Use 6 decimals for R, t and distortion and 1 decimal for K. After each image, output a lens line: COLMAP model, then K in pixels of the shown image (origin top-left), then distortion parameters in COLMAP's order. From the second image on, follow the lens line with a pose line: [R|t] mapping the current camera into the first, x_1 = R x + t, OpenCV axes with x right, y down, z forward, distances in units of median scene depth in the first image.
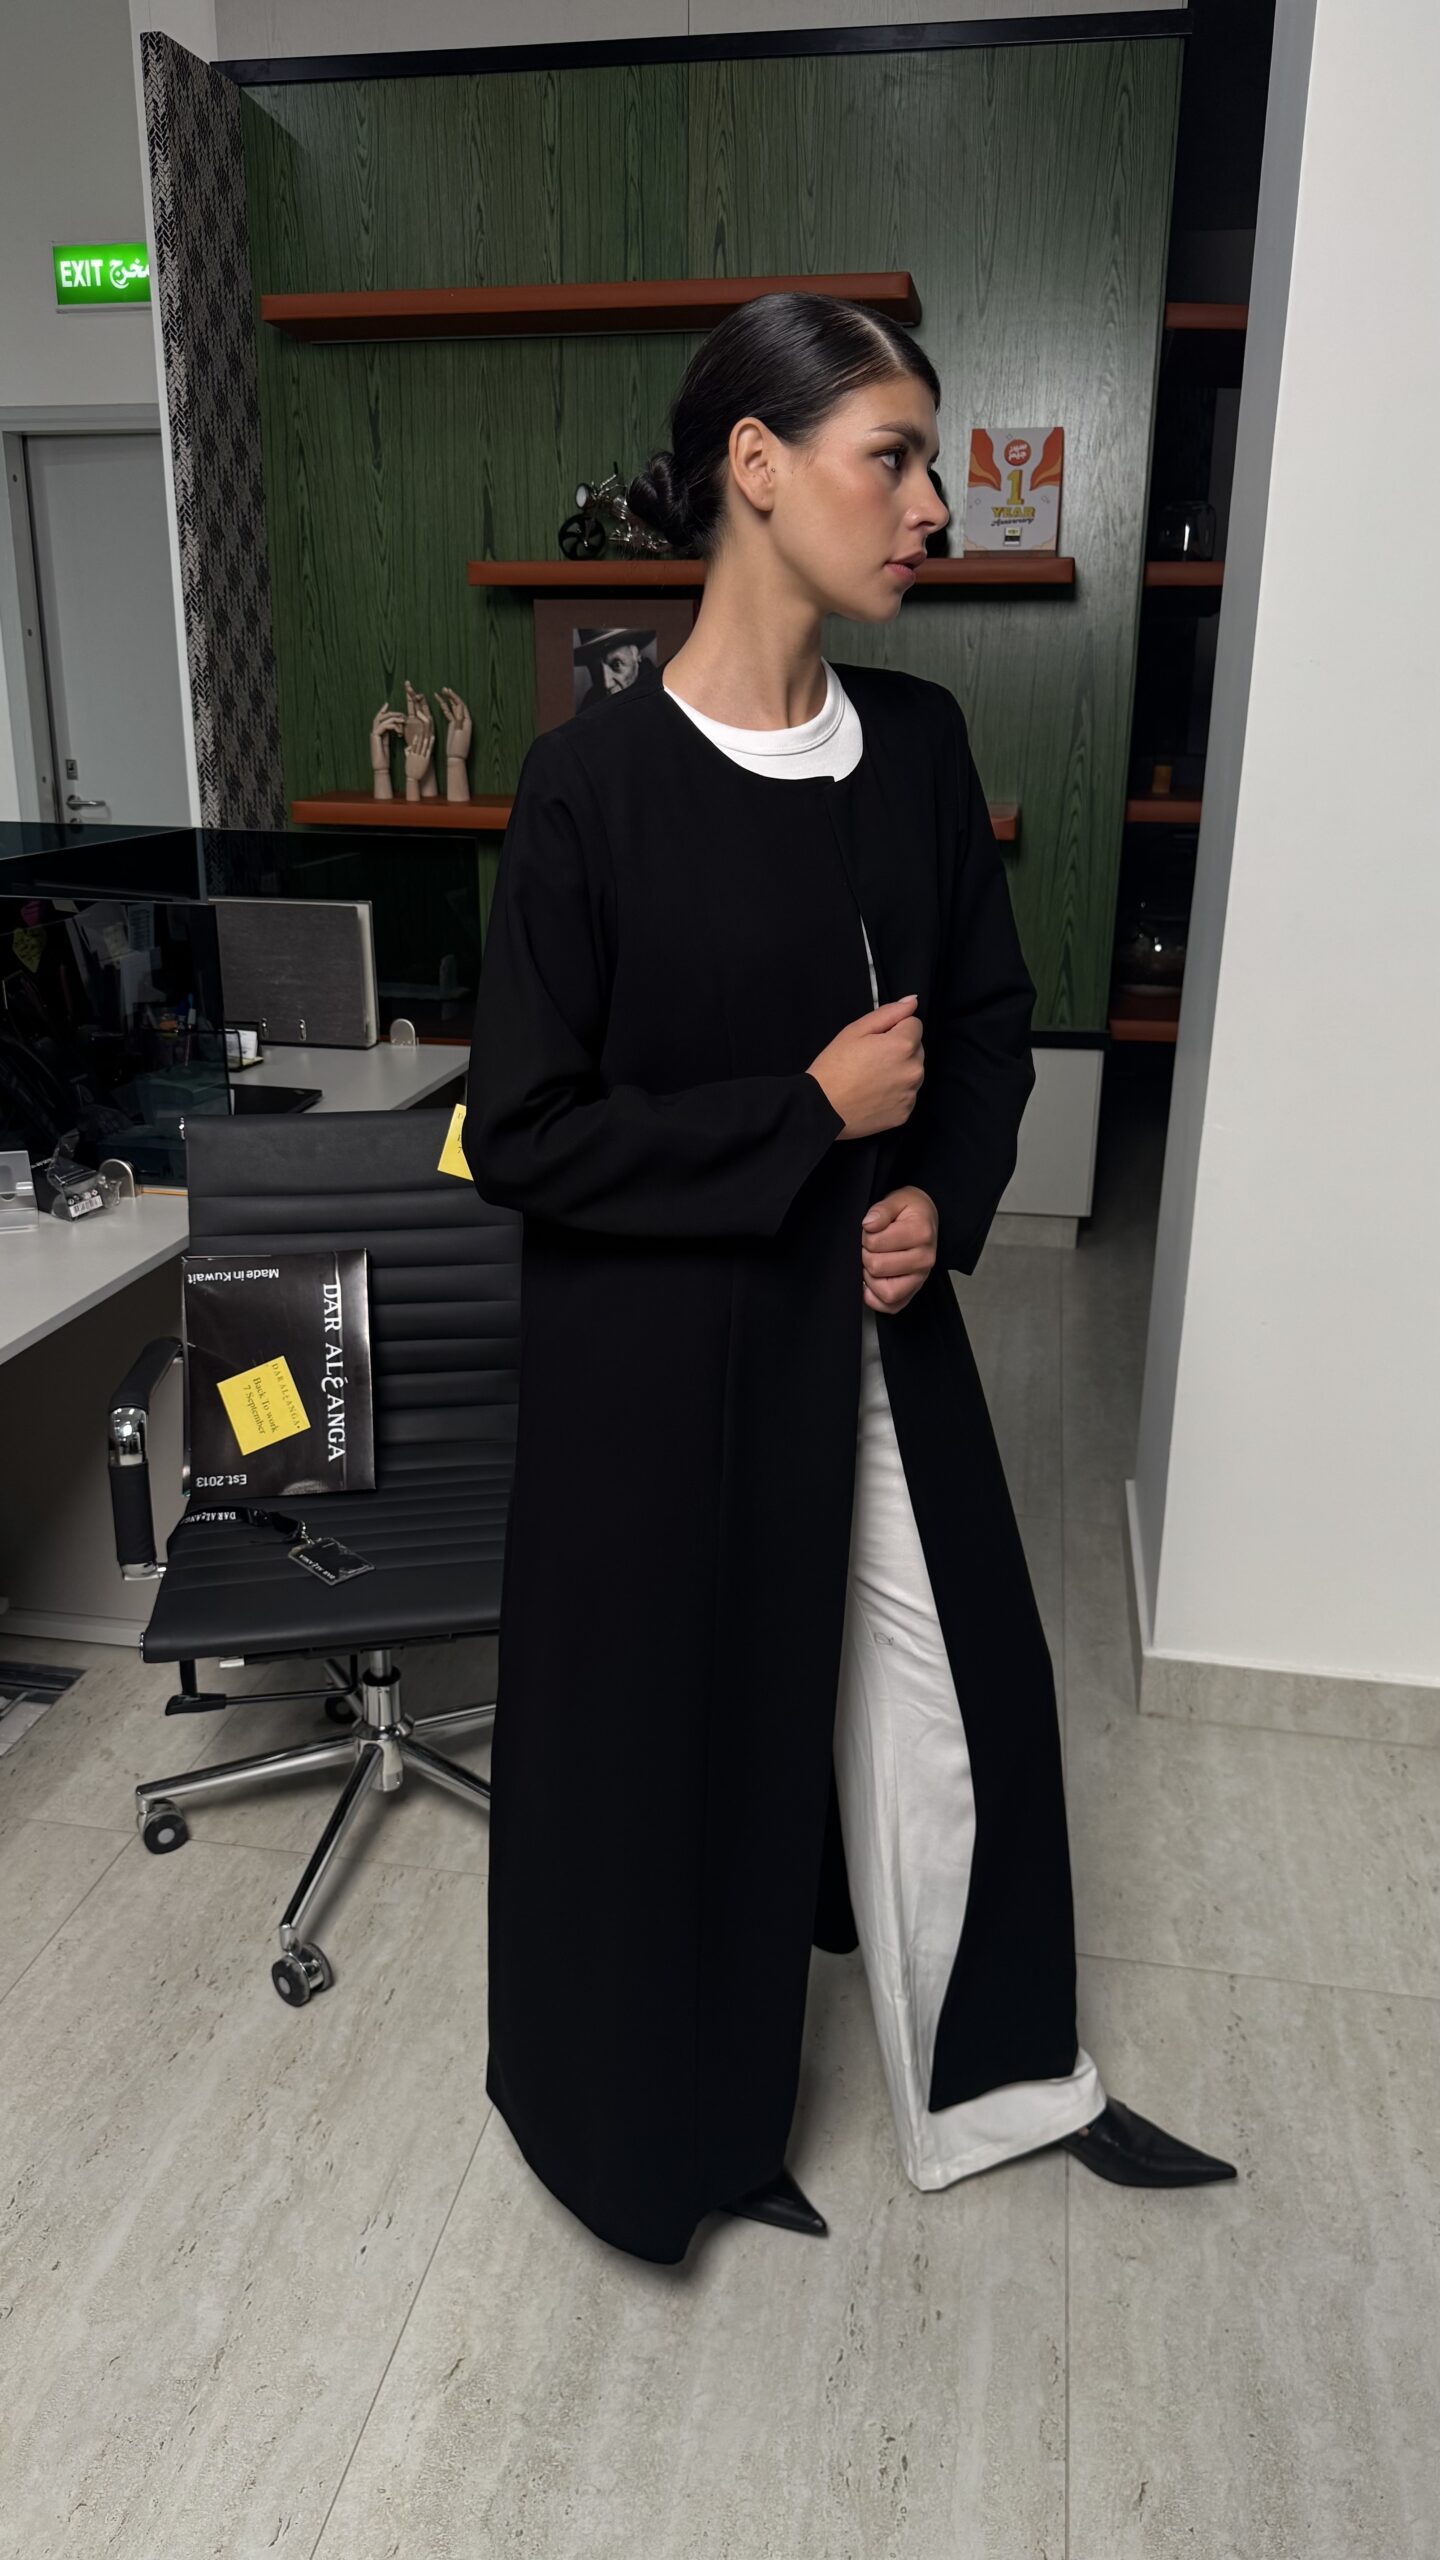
lens RADIAL K [[1813.0, 0, 701.9], [0, 1813.0, 1287.2], [0, 0, 1]] dist [0.026305, -0.036859]
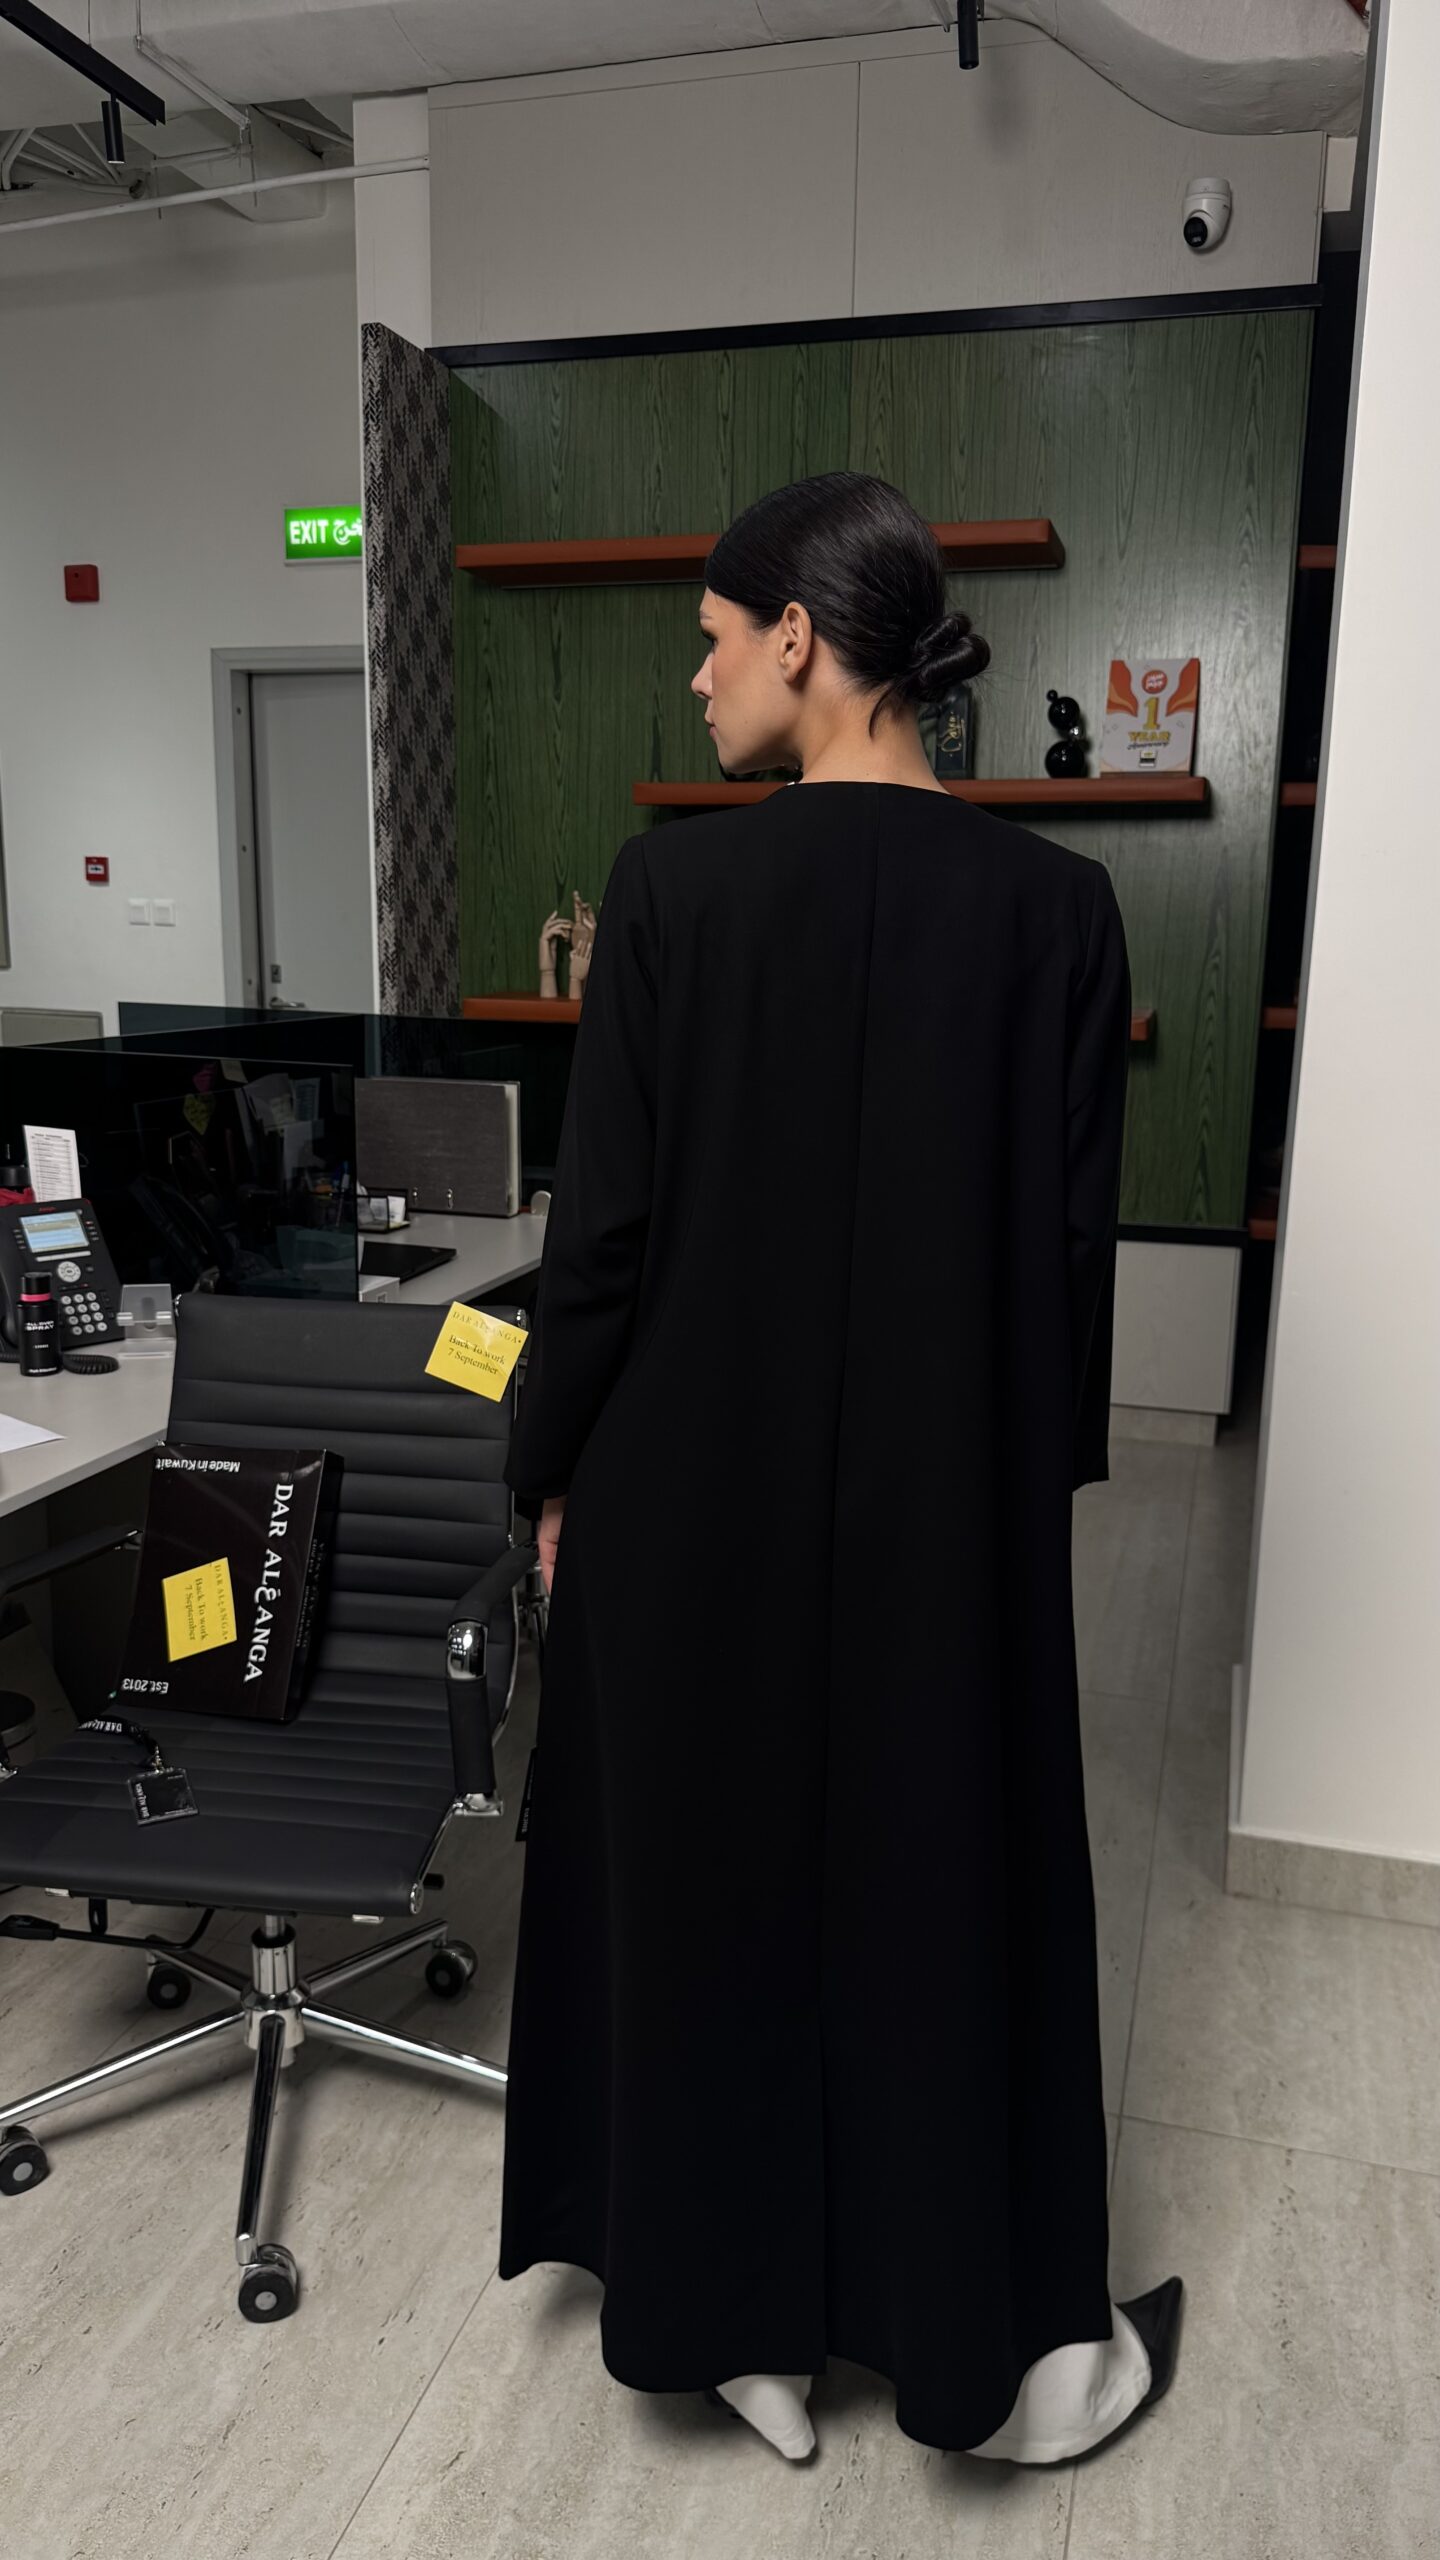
lens RADIAL K [[1813.6, 0, 722.1], [0, 1813.6, 1300.2], [0, 0, 1]] dist [0.033154, -0.042793]
pose [[0.995196, 0.030286, -0.093095, 0.057033], [-0.040610, 0.992981, -0.111085, 0.040795], [0.089077, 0.114332, 0.989441, -0.040226]]
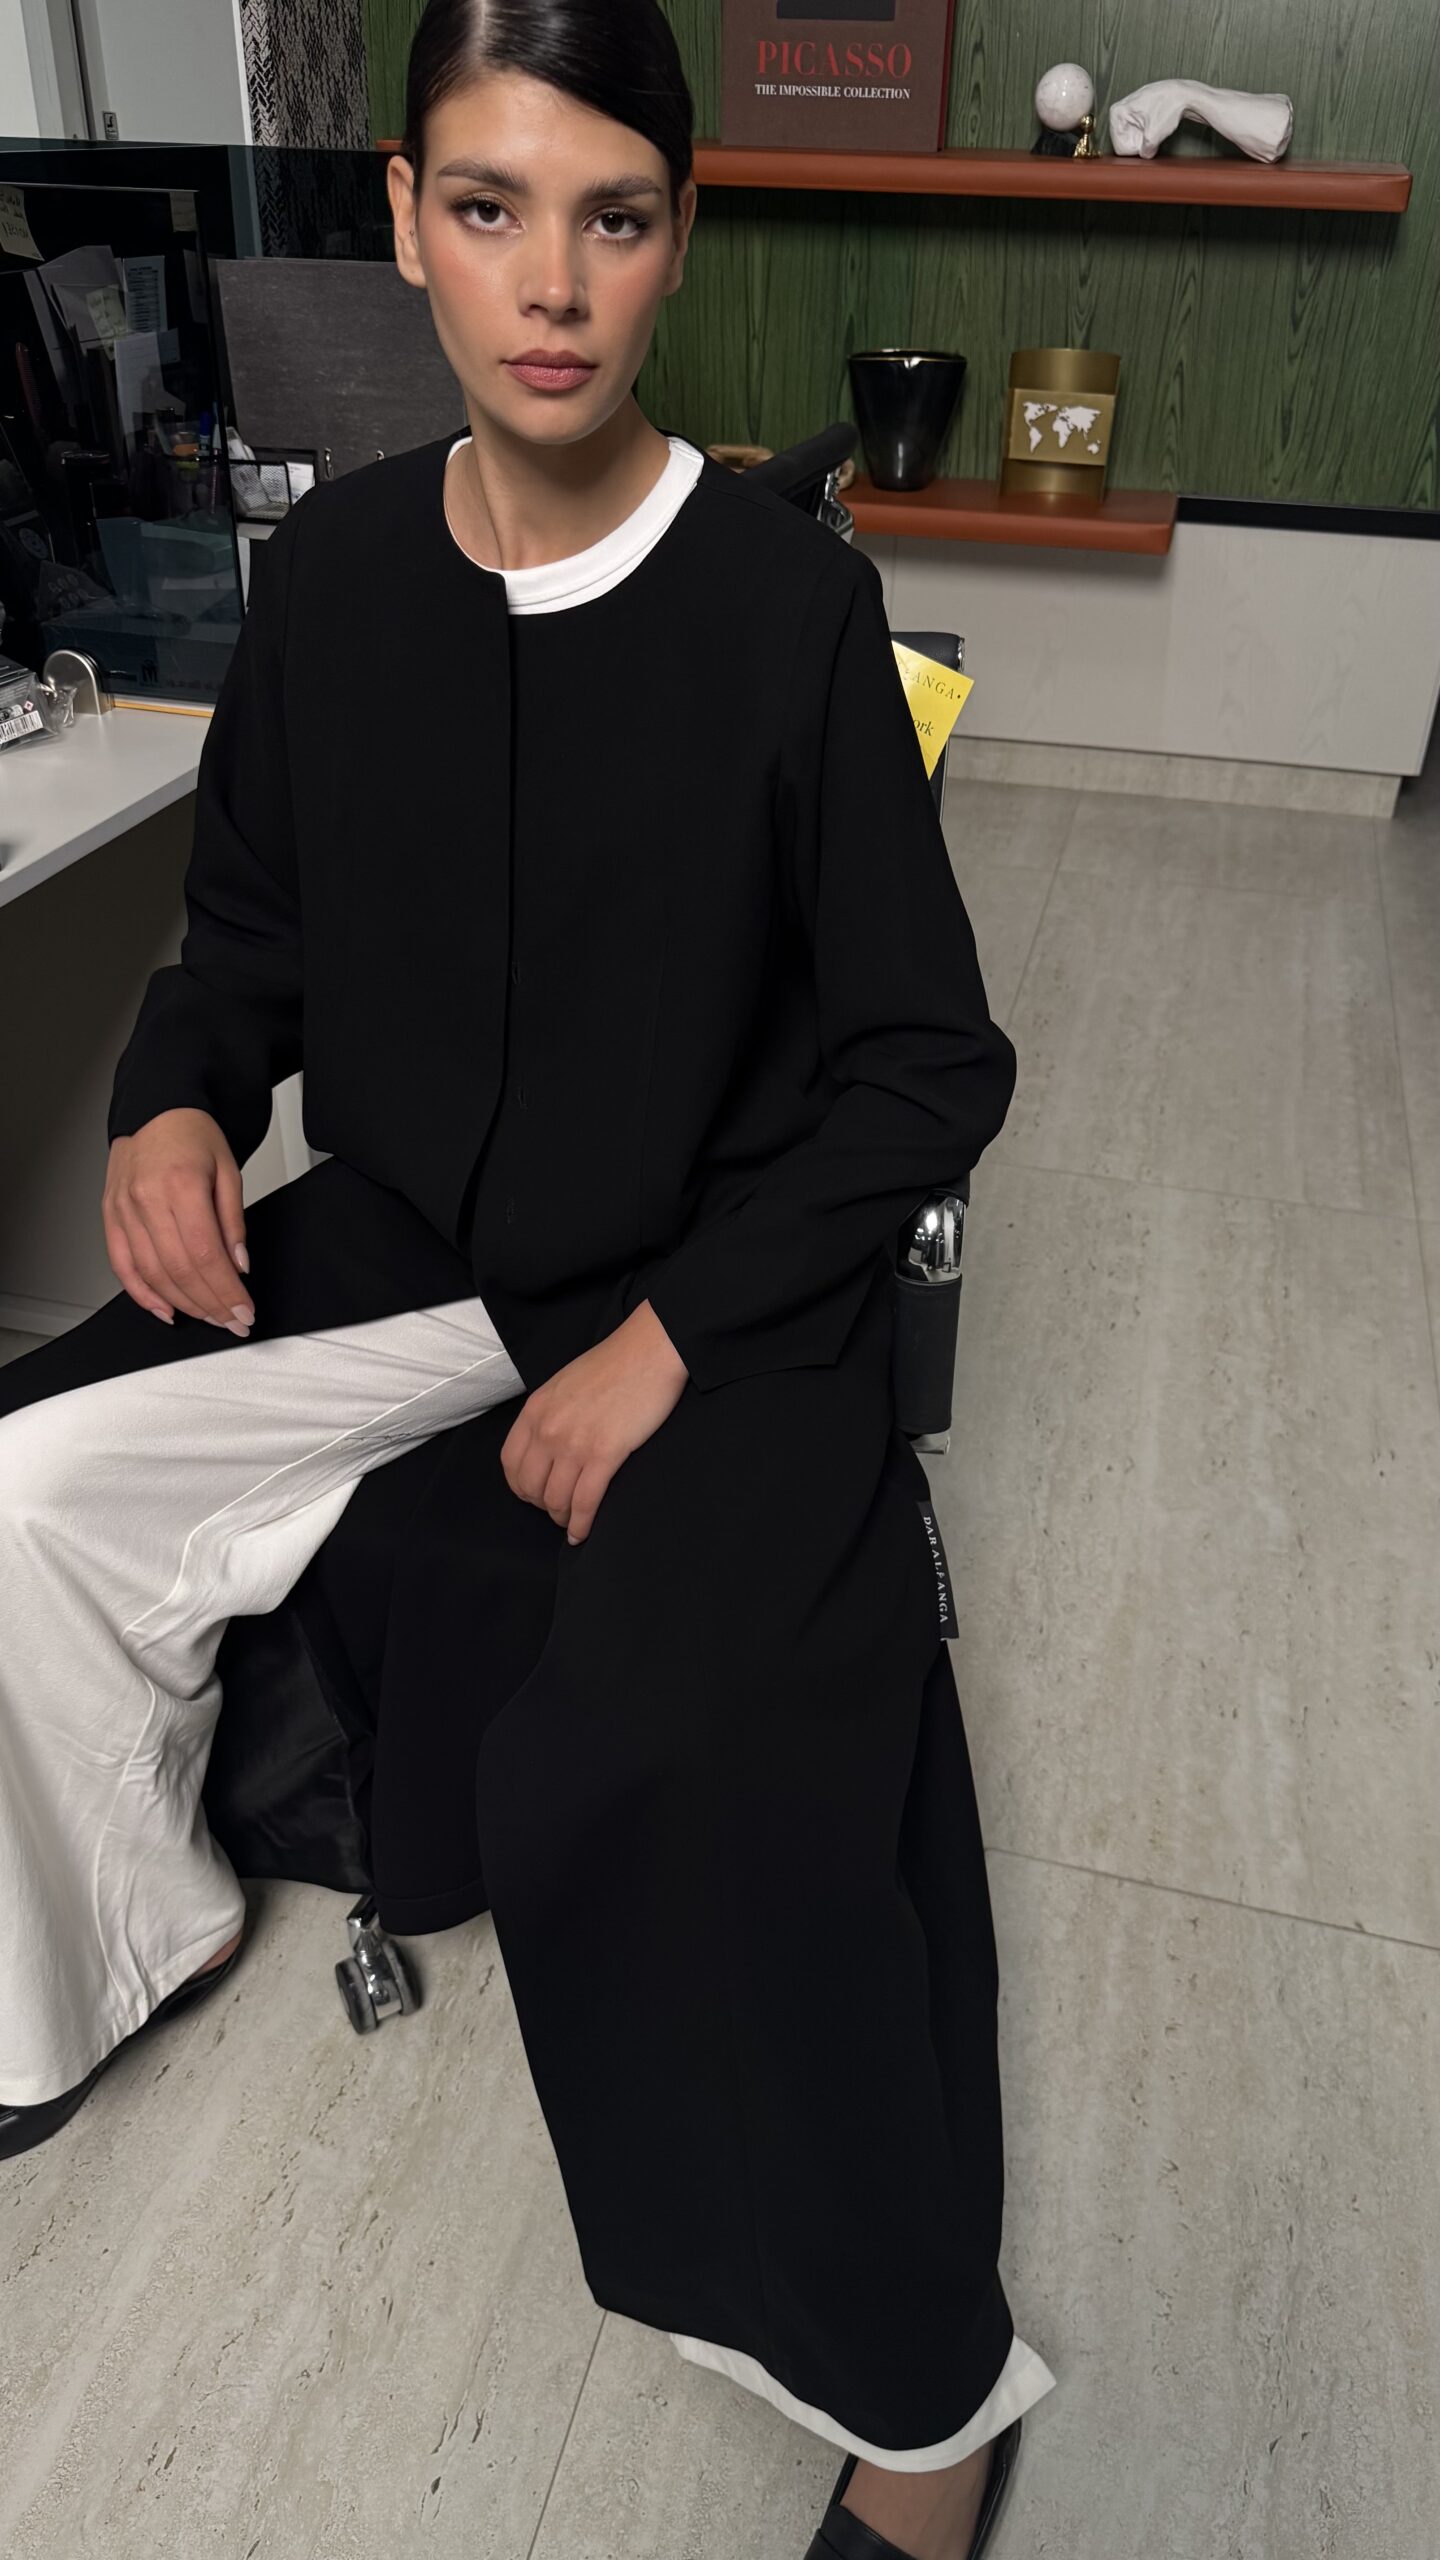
lens RADIAL K [[1829.6, 0, 723.0], [0, 1829.6, 1296.3], [0, 0, 1]] dist [-0.002538, -0.002176]
pose [[0.997525, 0.050903, -0.048495, -0.054644], [-0.036942, 0.966374, 0.254474, -0.024187], [0.059818, -0.252053, 0.965863, 0.353978]]
